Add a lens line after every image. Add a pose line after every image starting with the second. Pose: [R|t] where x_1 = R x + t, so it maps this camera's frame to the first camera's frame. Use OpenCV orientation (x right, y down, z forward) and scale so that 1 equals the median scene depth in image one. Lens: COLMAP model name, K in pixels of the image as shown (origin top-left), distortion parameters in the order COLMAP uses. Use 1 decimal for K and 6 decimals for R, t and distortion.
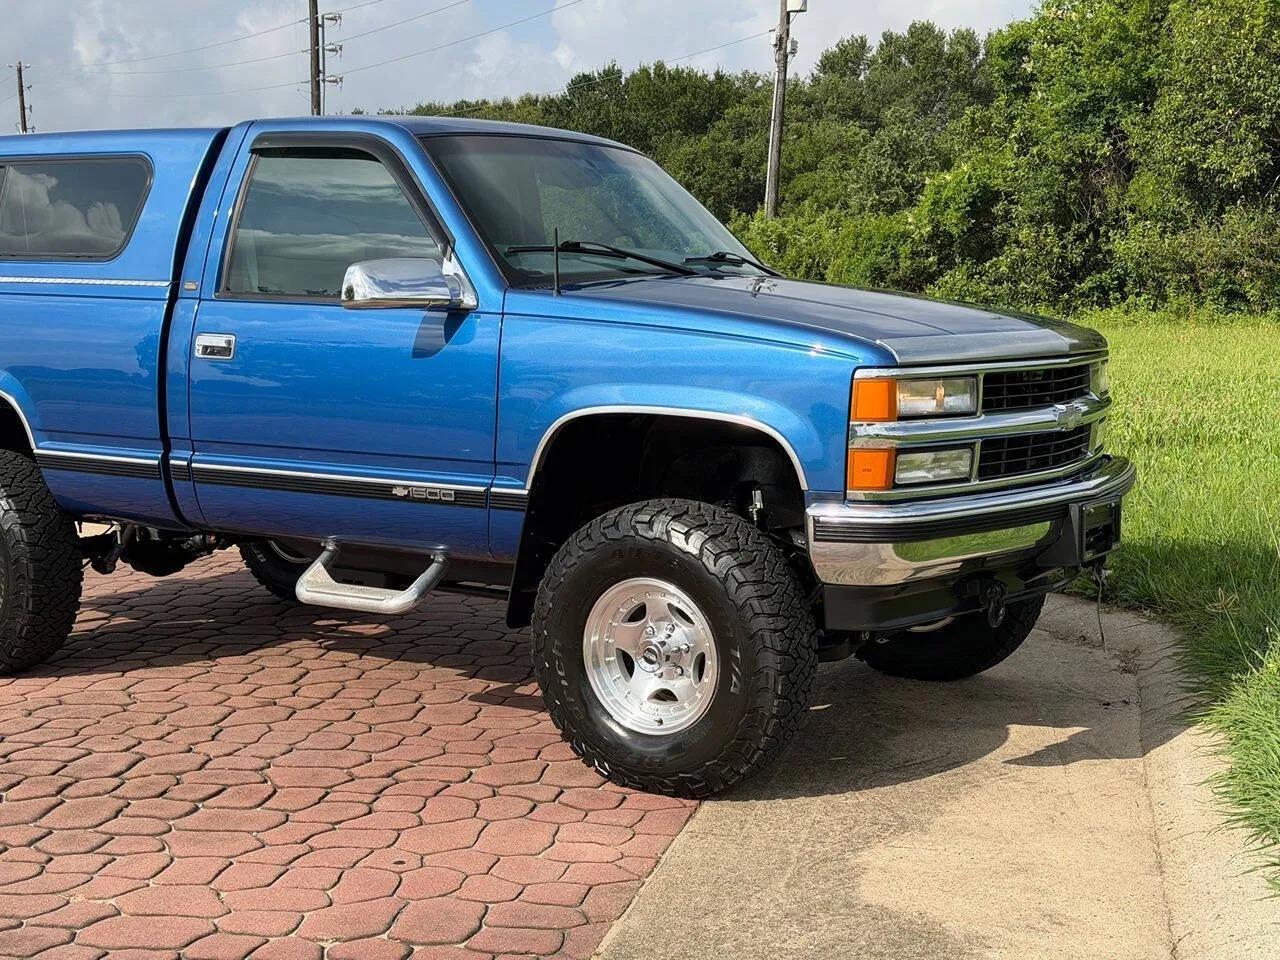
lens RADIAL K [[1686.9, 0, 688.0], [0, 1686.9, 478.8], [0, 0, 1]] dist [0.107069, -0.008544]
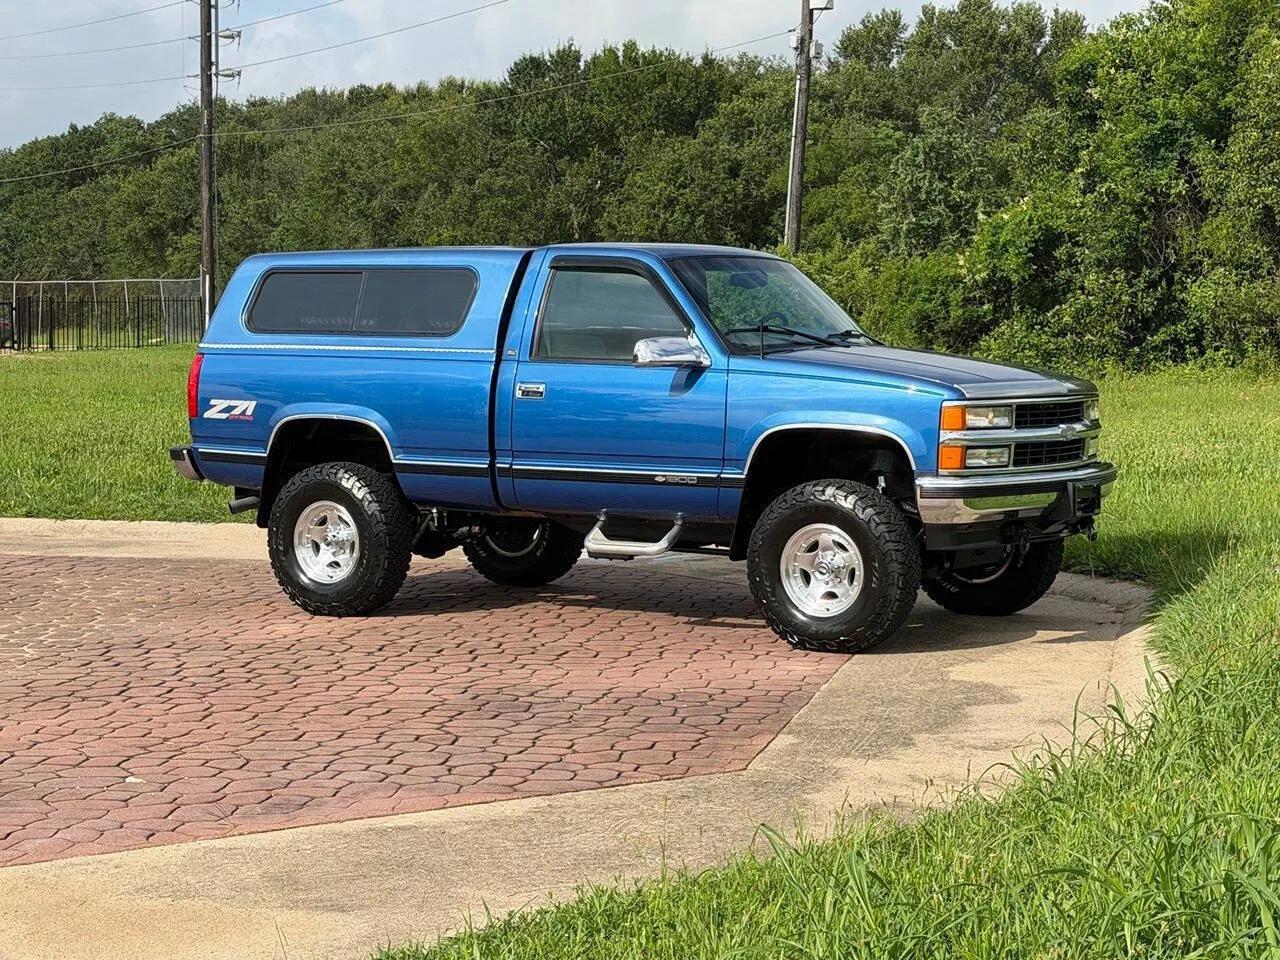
lens RADIAL K [[3090.6, 0, 639.4], [0, 3090.6, 480.4], [0, 0, 1]] dist [0.118831, -0.210184]
pose [[0.999553, 0.000385, 0.029908, -0.253178], [0.001423, 0.998172, -0.060428, 0.170978], [-0.029877, 0.060444, 0.997724, -1.780418]]
